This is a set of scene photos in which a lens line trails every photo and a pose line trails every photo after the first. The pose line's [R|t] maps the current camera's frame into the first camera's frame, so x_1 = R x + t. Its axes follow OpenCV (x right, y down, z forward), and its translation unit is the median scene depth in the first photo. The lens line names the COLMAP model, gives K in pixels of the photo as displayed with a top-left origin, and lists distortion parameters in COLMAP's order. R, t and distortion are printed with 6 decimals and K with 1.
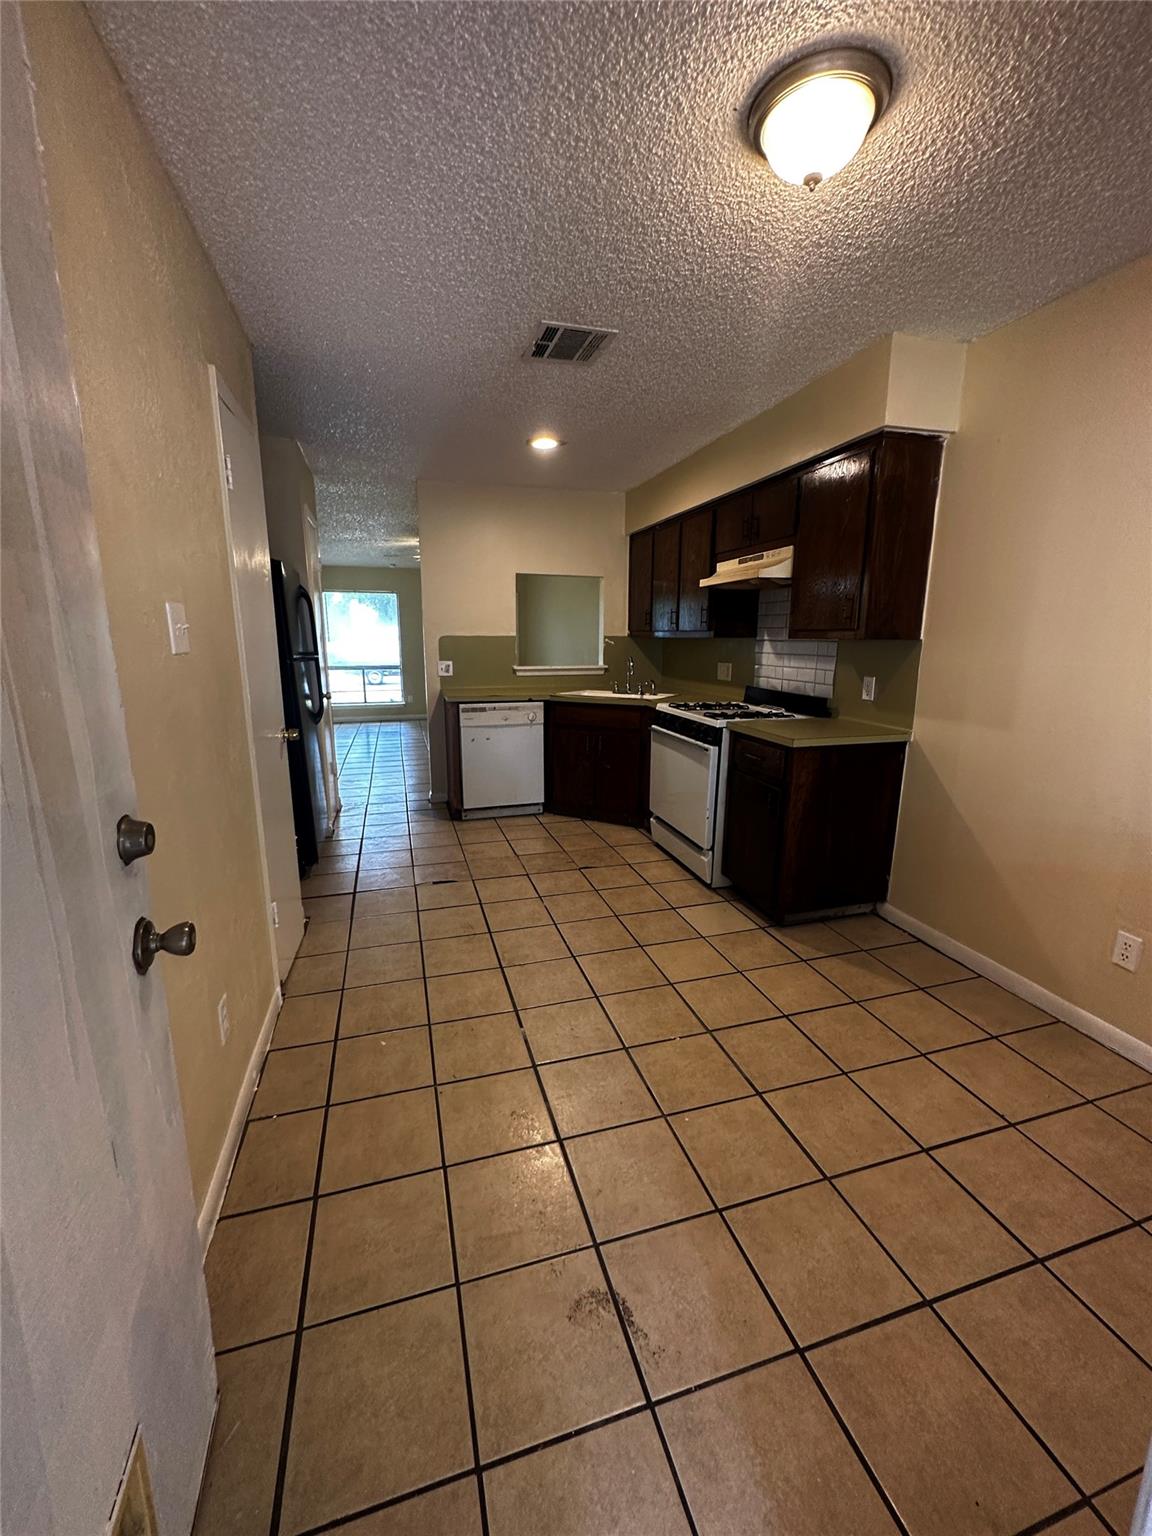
lens RADIAL K [[617.6, 0, 573.3], [0, 617.6, 765.6], [0, 0, 1]] dist [-0.004584, 0.001978]
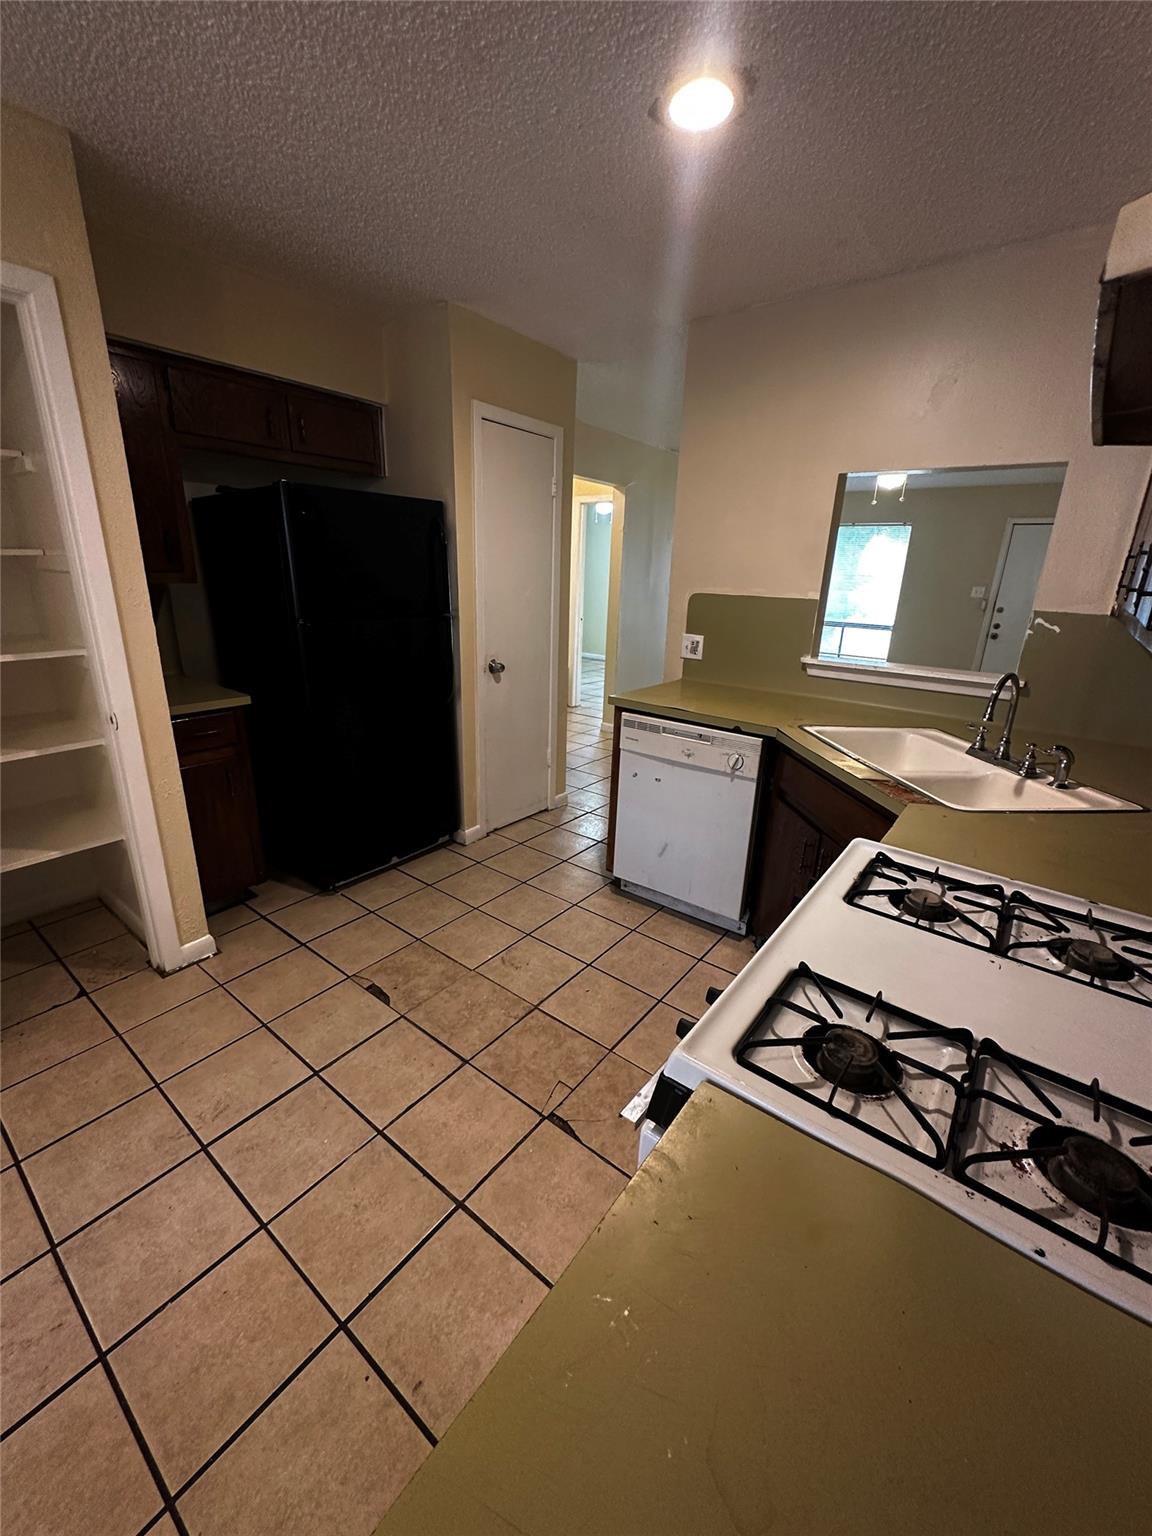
lens RADIAL K [[617.6, 0, 589.1], [0, 617.6, 766.0], [0, 0, 1]] dist [-0.004584, 0.001978]
pose [[0.594551, 0.261794, -0.760245, 0.251003], [-0.199023, 0.964004, 0.176312, -0.141151], [0.779037, 0.046479, 0.625253, 0.581882]]
